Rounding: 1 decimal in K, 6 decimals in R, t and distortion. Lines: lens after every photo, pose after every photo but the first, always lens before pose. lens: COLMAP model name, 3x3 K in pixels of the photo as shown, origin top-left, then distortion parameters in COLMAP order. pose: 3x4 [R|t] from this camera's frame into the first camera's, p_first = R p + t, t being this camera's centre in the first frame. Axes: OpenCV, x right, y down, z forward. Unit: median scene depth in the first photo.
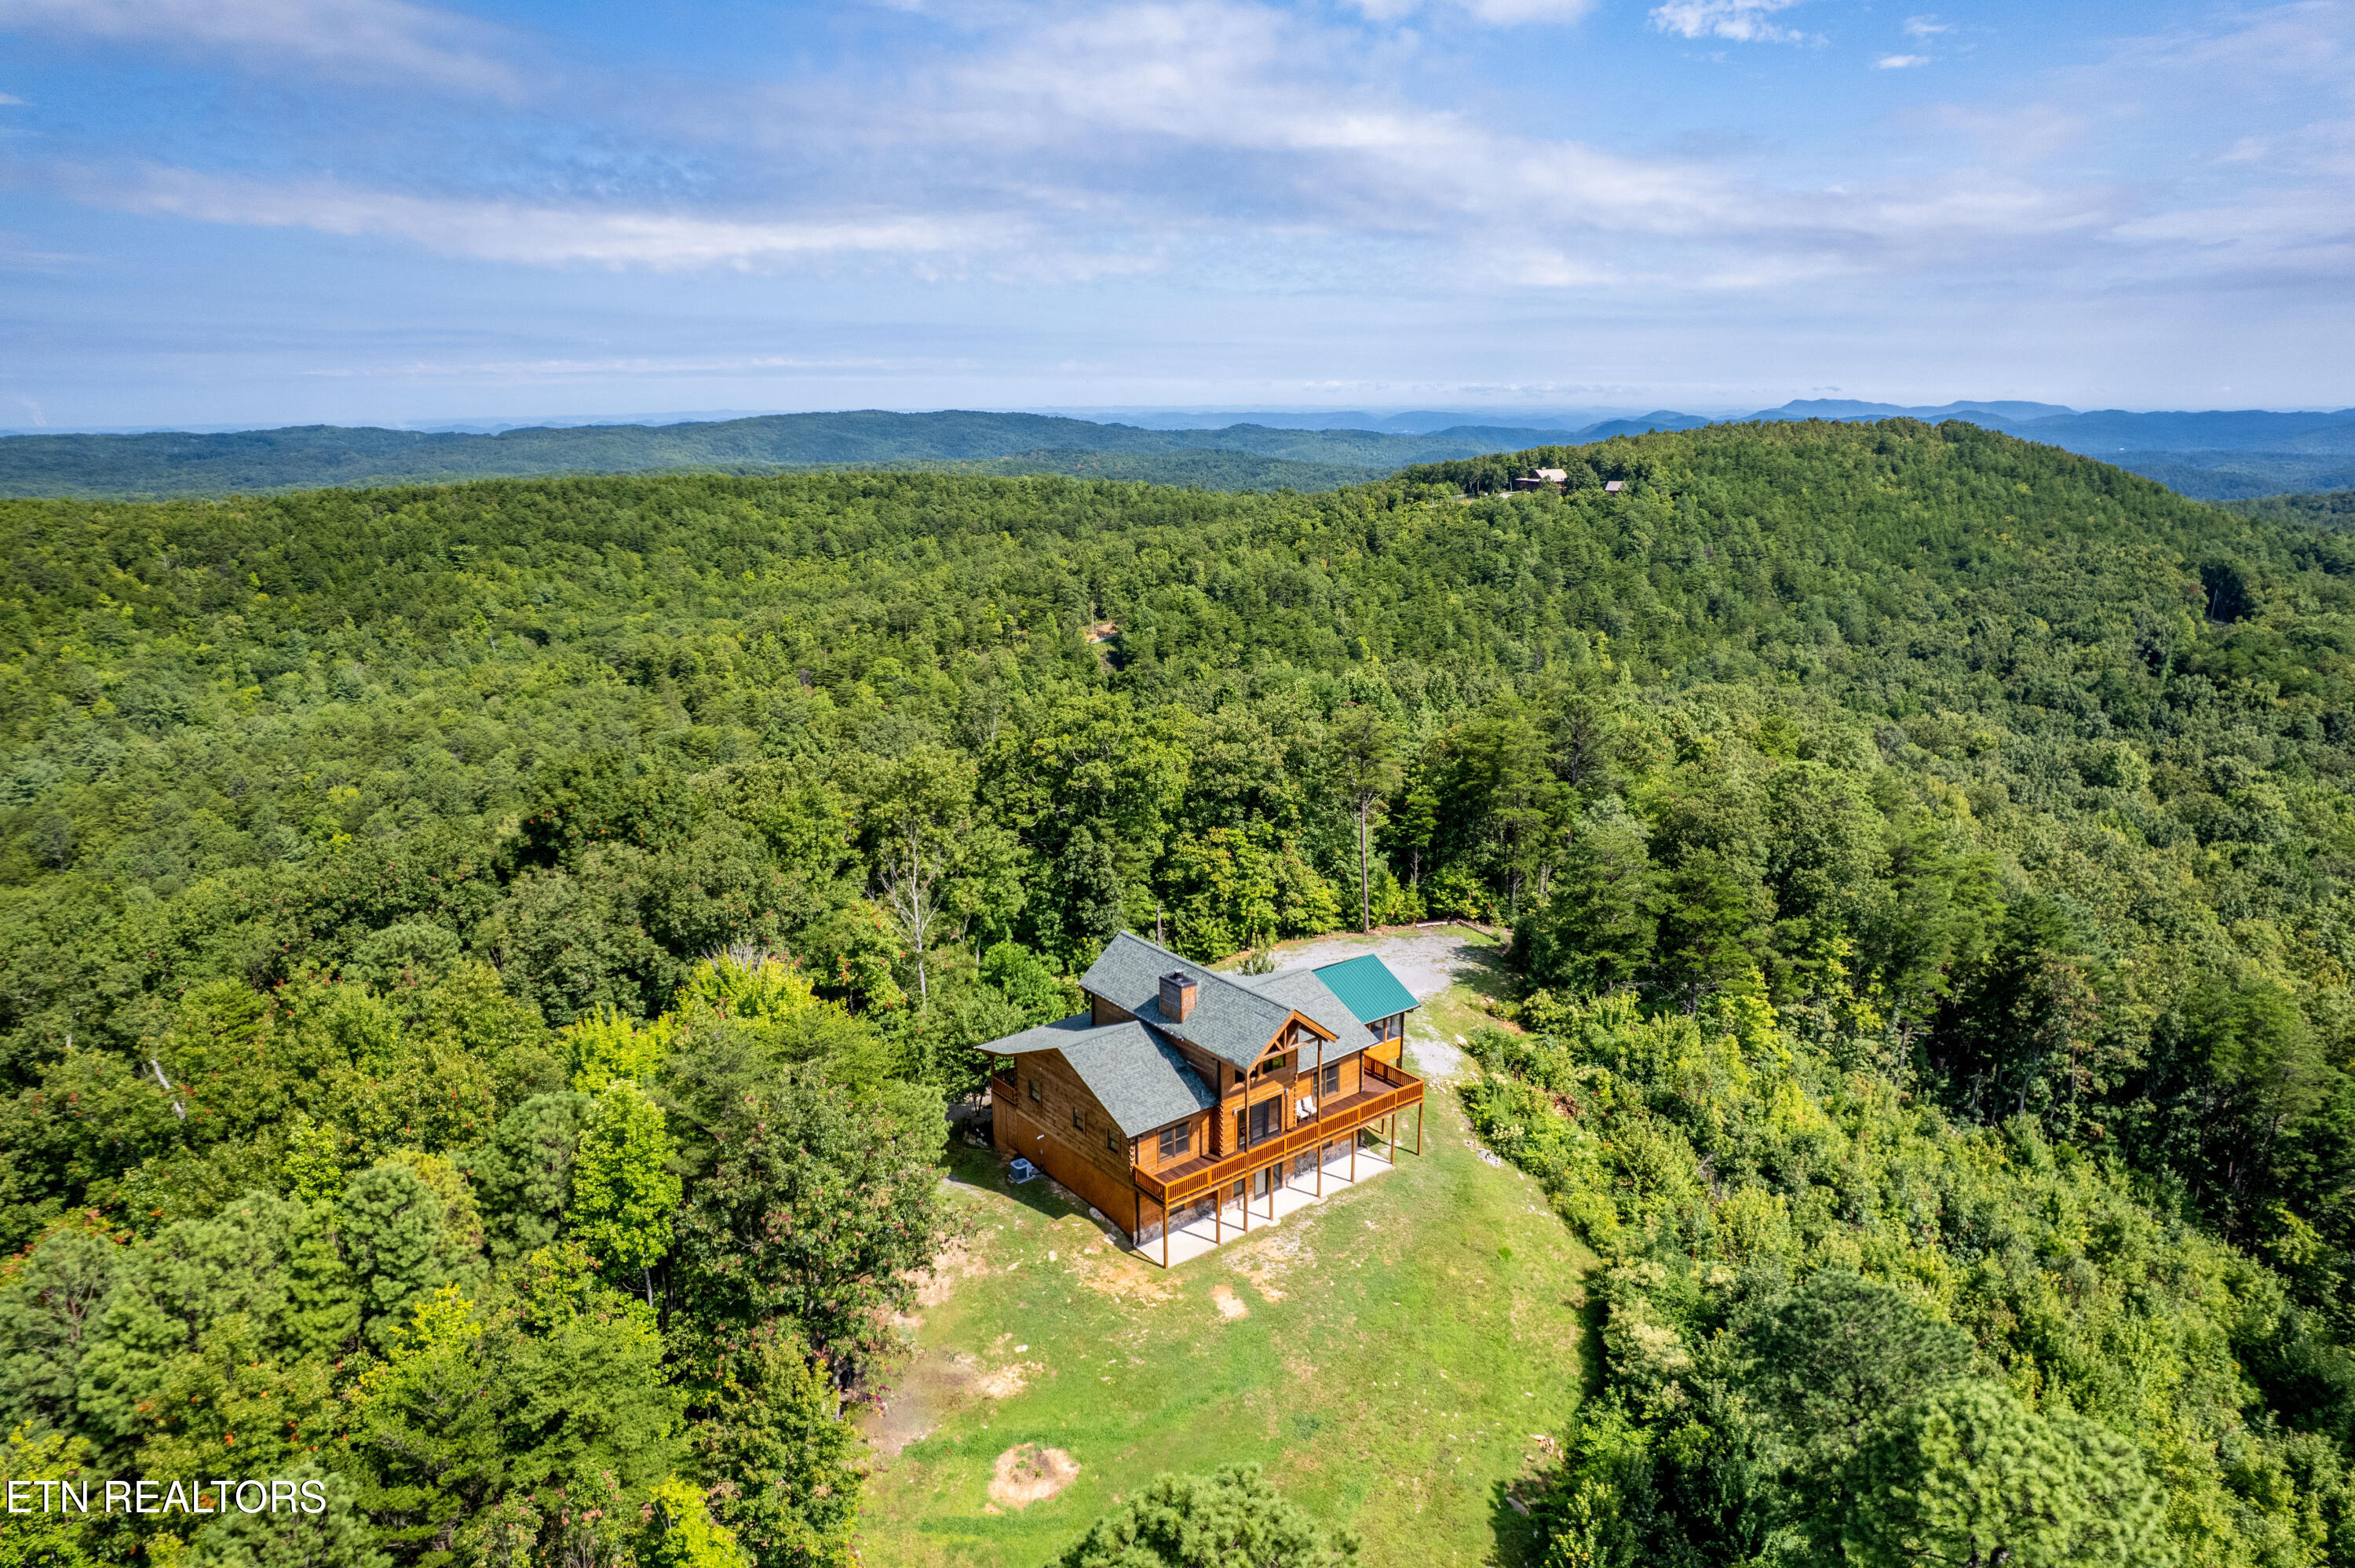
lens RADIAL K [[1503.6, 0, 1180.1], [0, 1503.6, 791.2], [0, 0, 1]] dist [-0.042831, -0.001478]
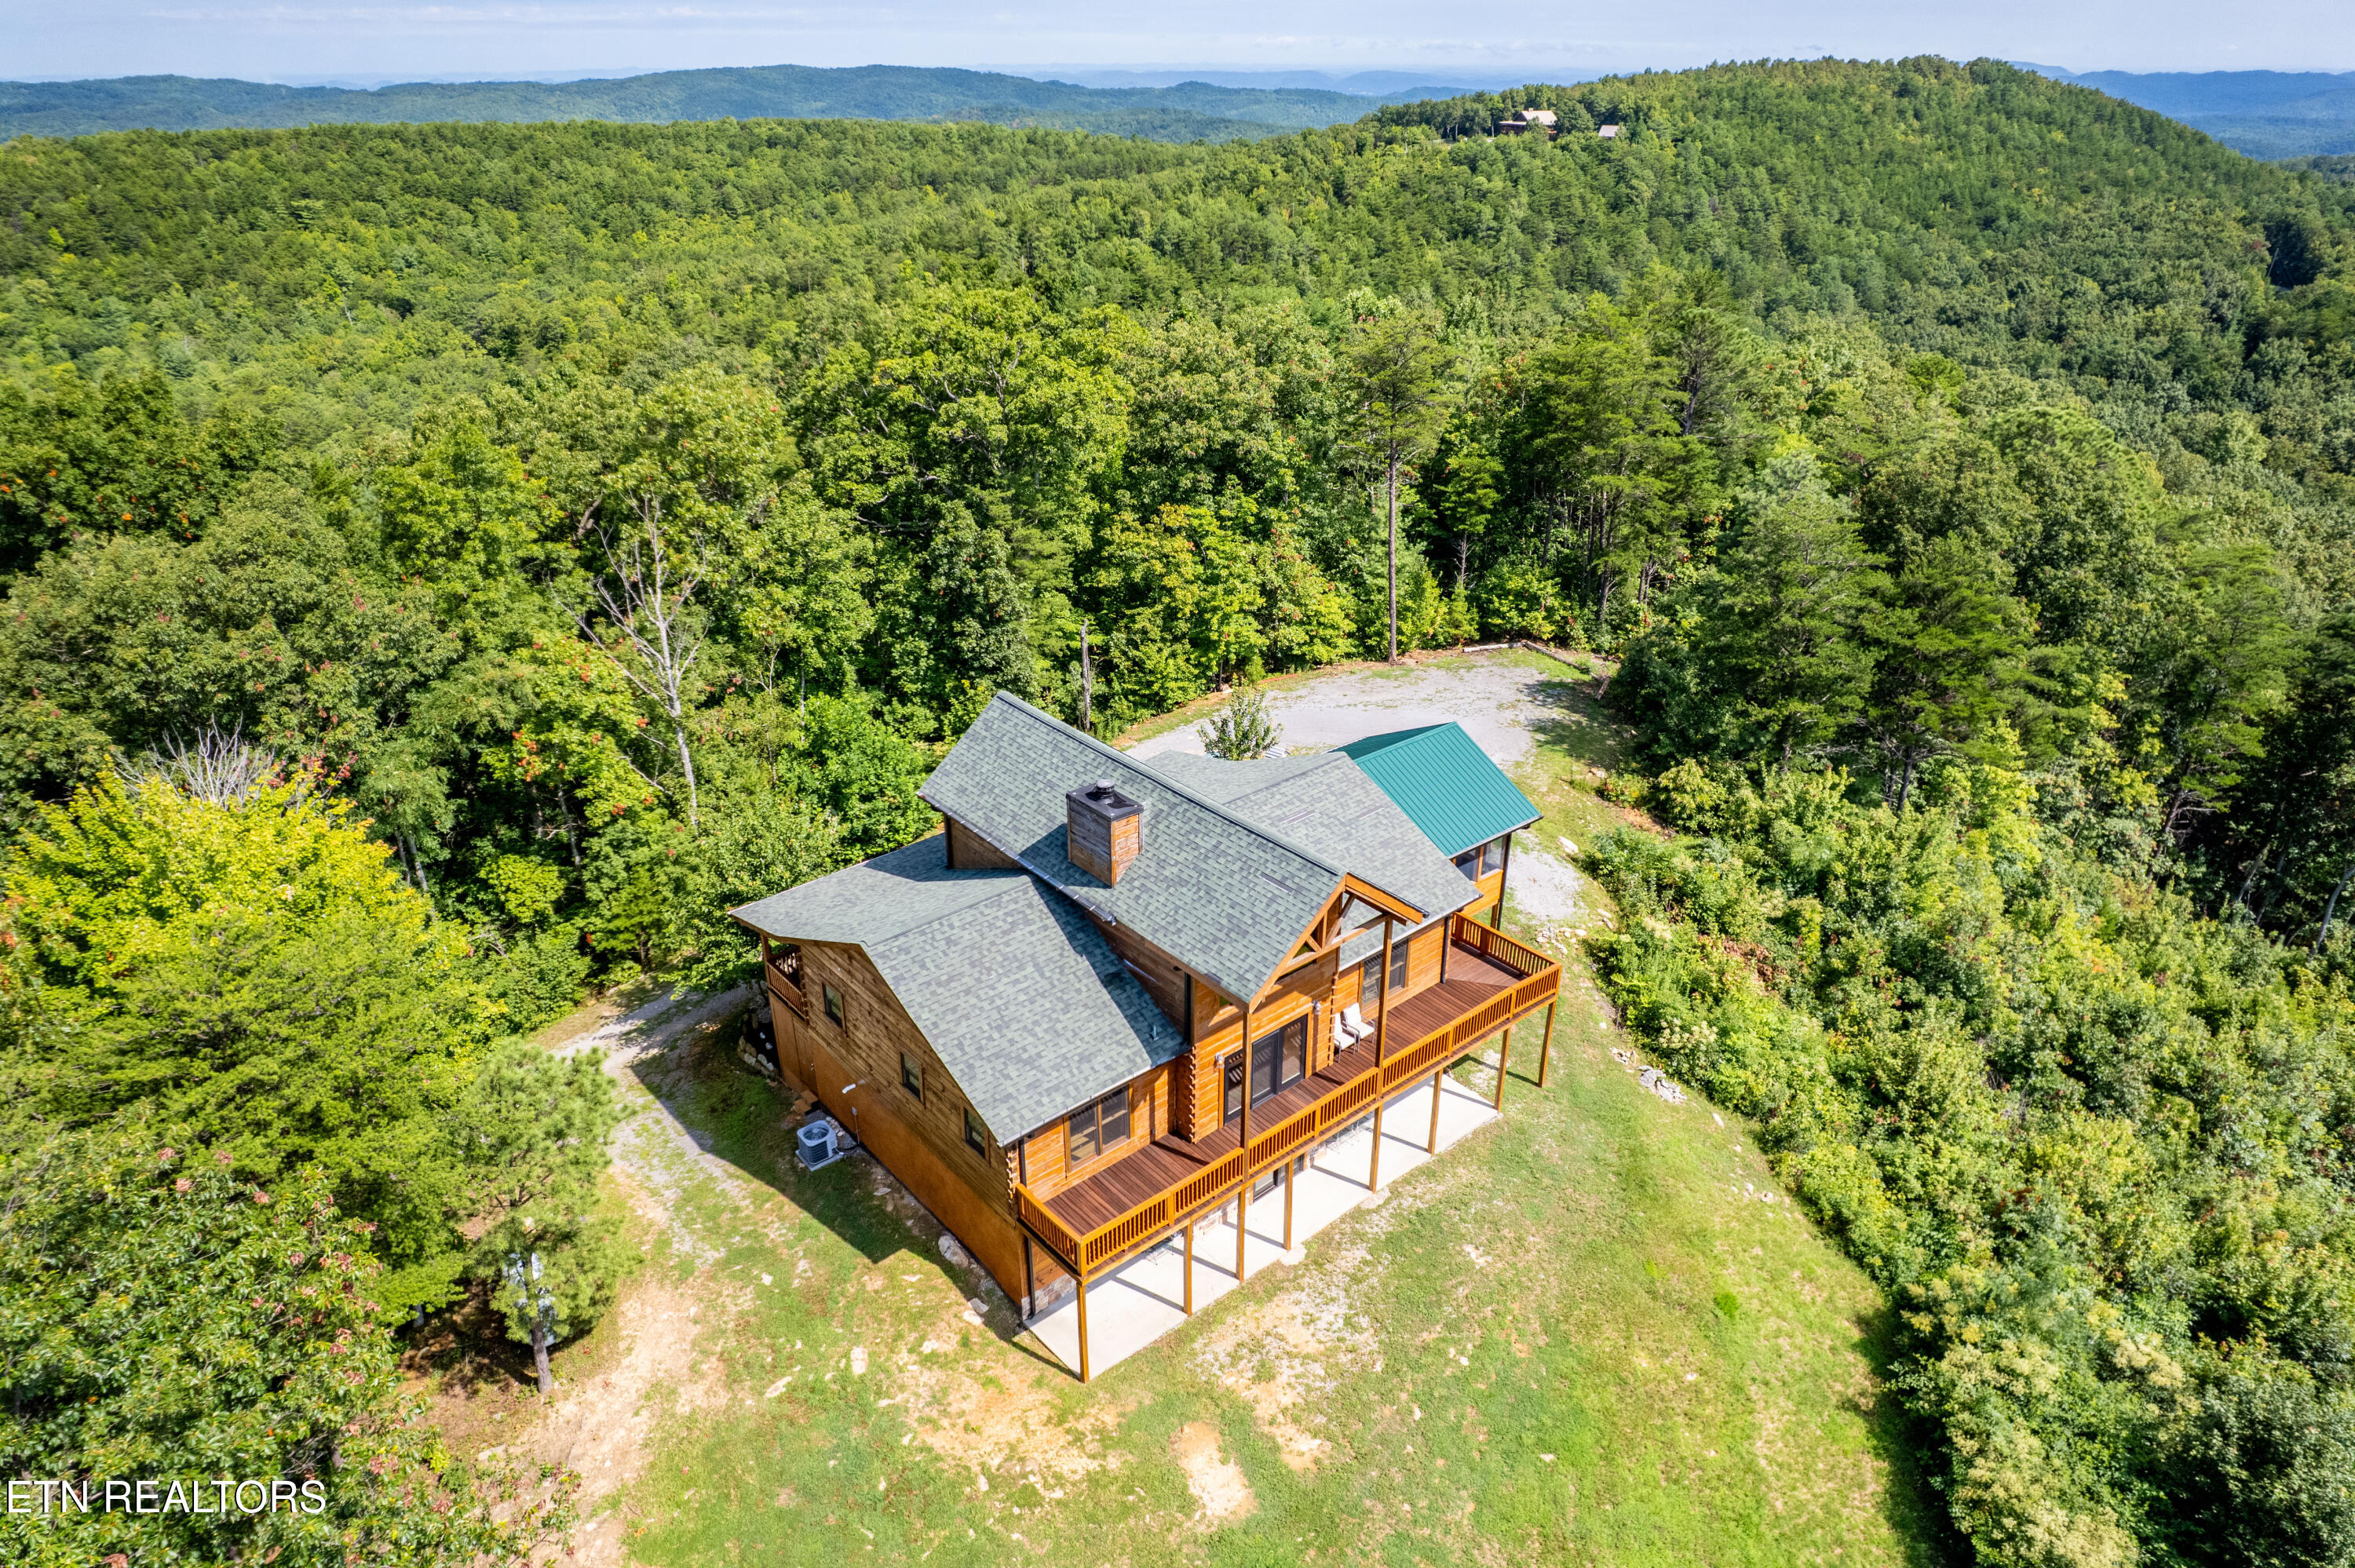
lens RADIAL K [[1510.1, 0, 1177.0], [0, 1510.1, 786.4], [0, 0, 1]] dist [-0.071828, 0.063358]
pose [[0.999460, -0.010083, 0.031271, 0.001460], [0.003676, 0.980086, 0.198539, 0.004553], [-0.032650, -0.198317, 0.979594, 0.105383]]
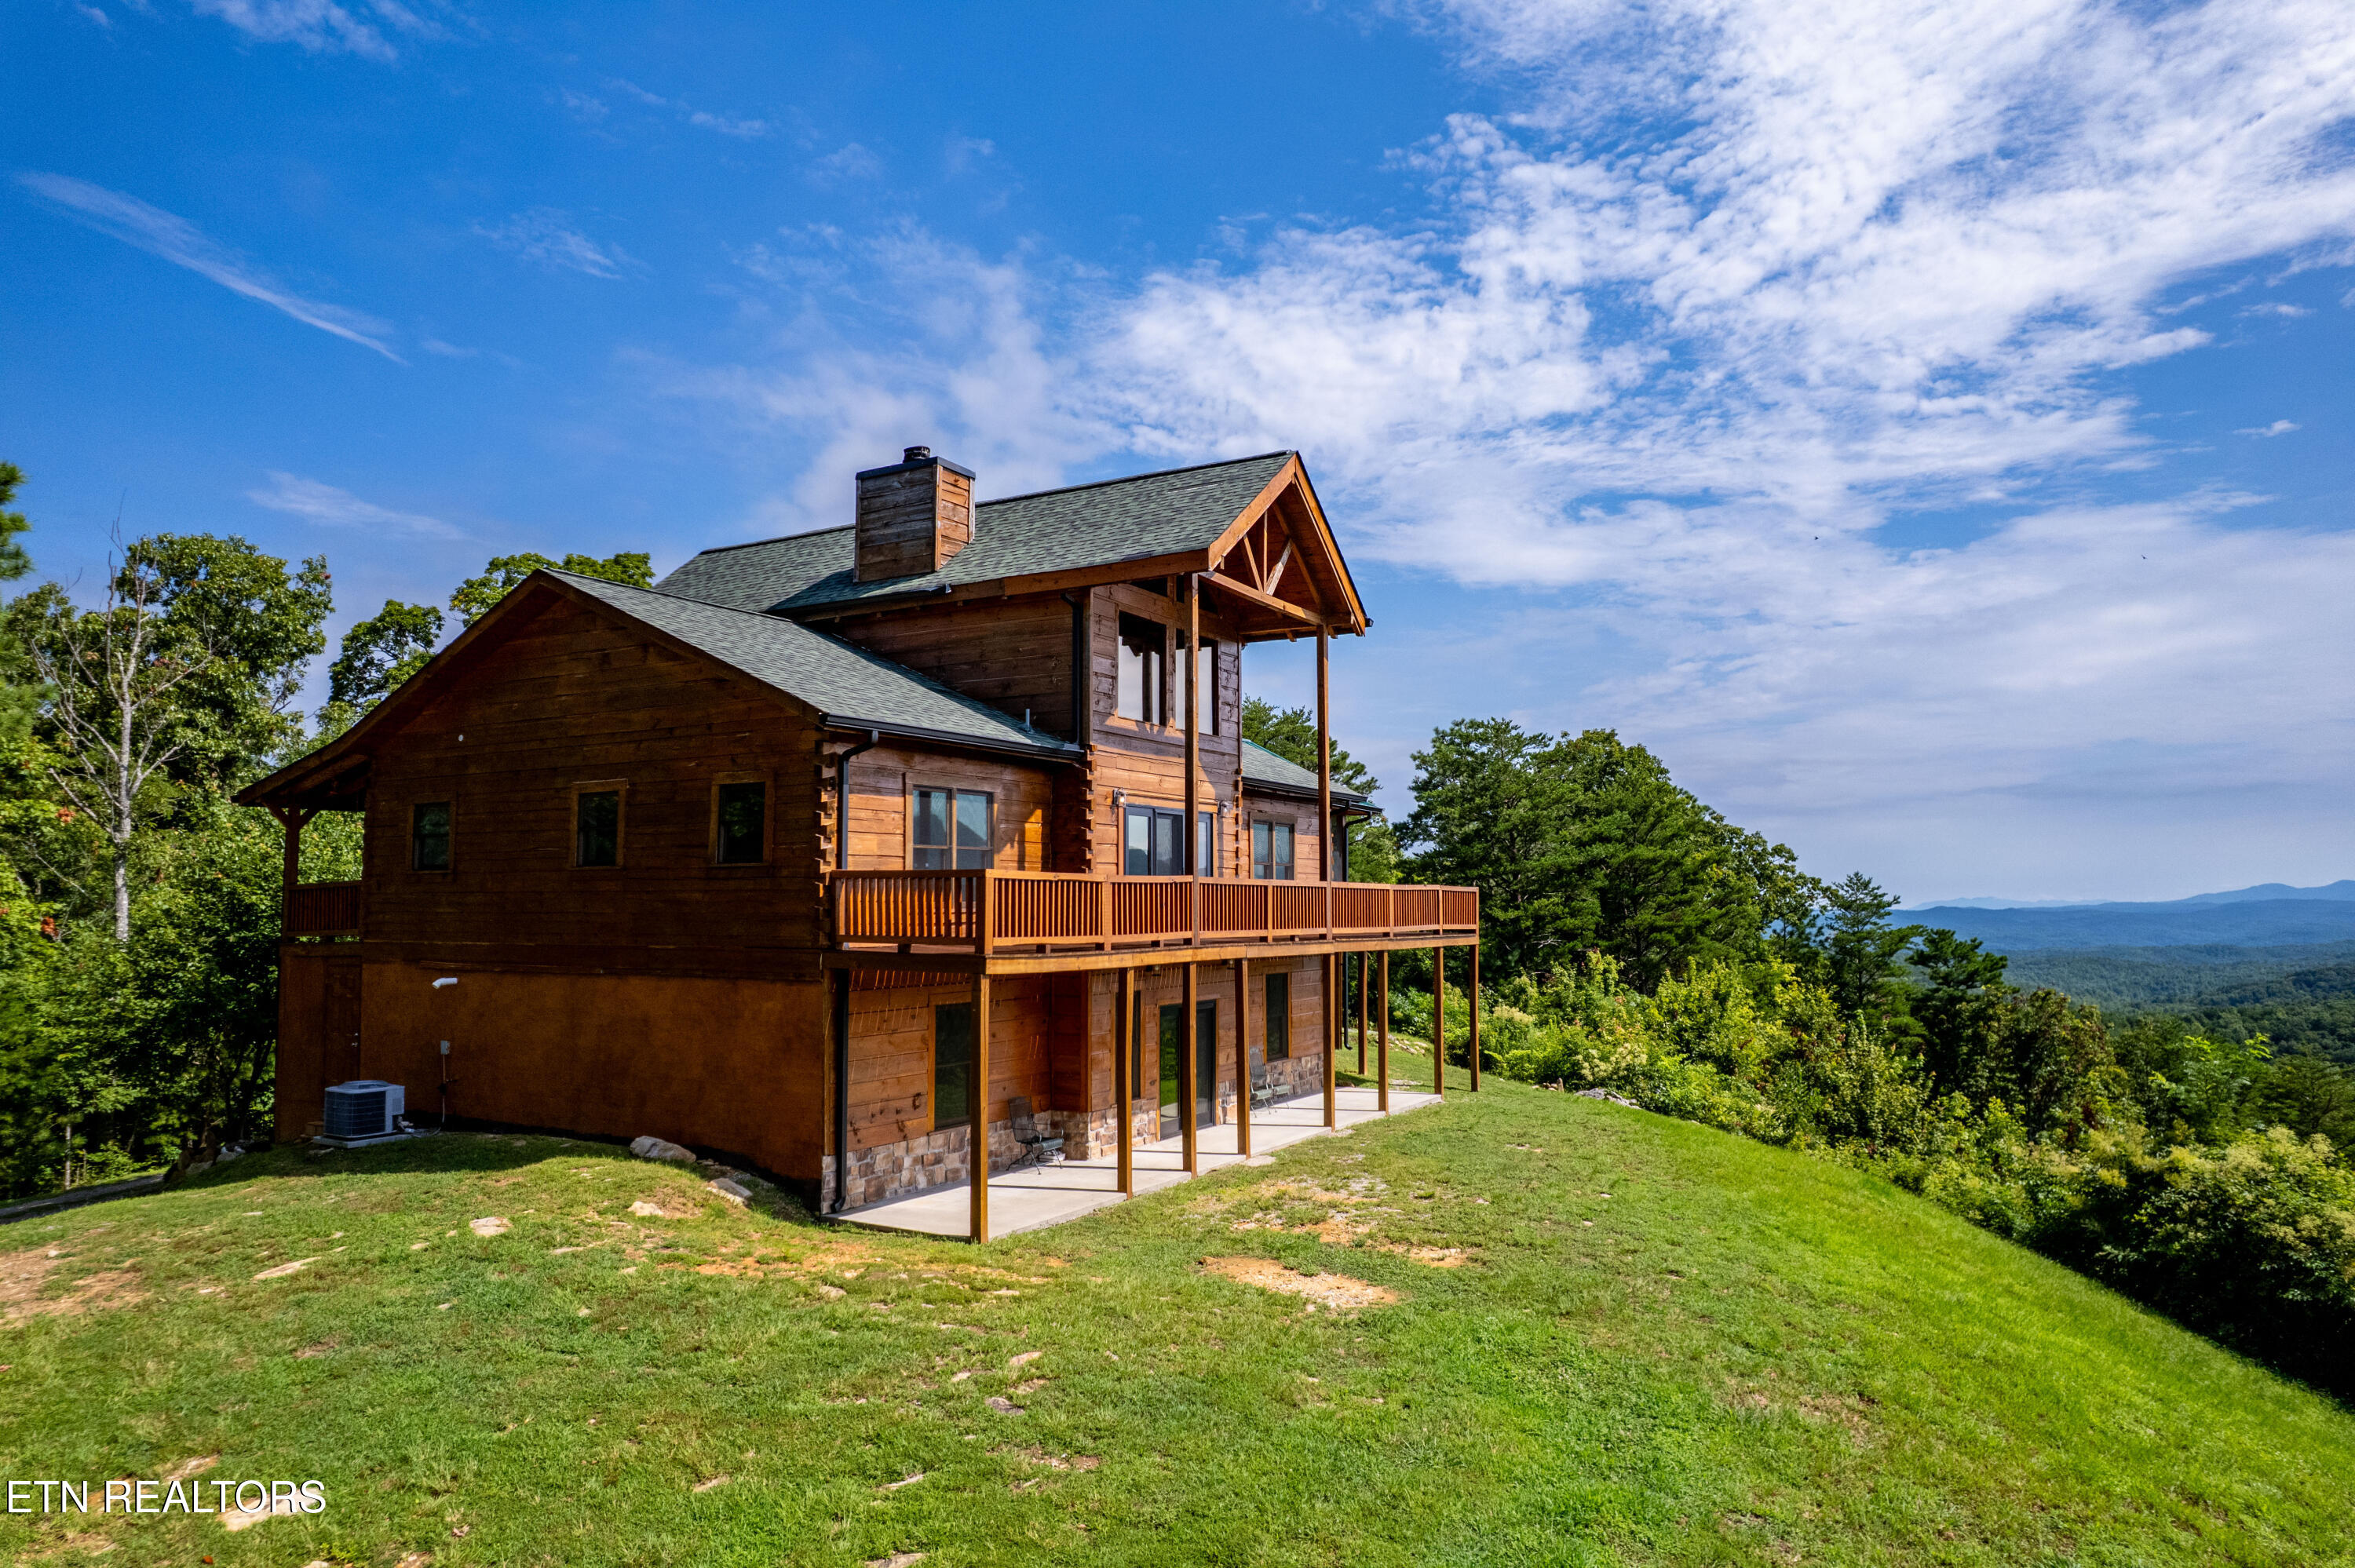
lens RADIAL K [[1510.1, 0, 1177.0], [0, 1510.1, 786.4], [0, 0, 1]] dist [-0.071828, 0.063358]
pose [[0.933349, 0.036422, 0.357118, -0.013745], [0.086574, 0.942635, -0.322404, 0.063905], [-0.348374, 0.331833, 0.876654, 0.143430]]
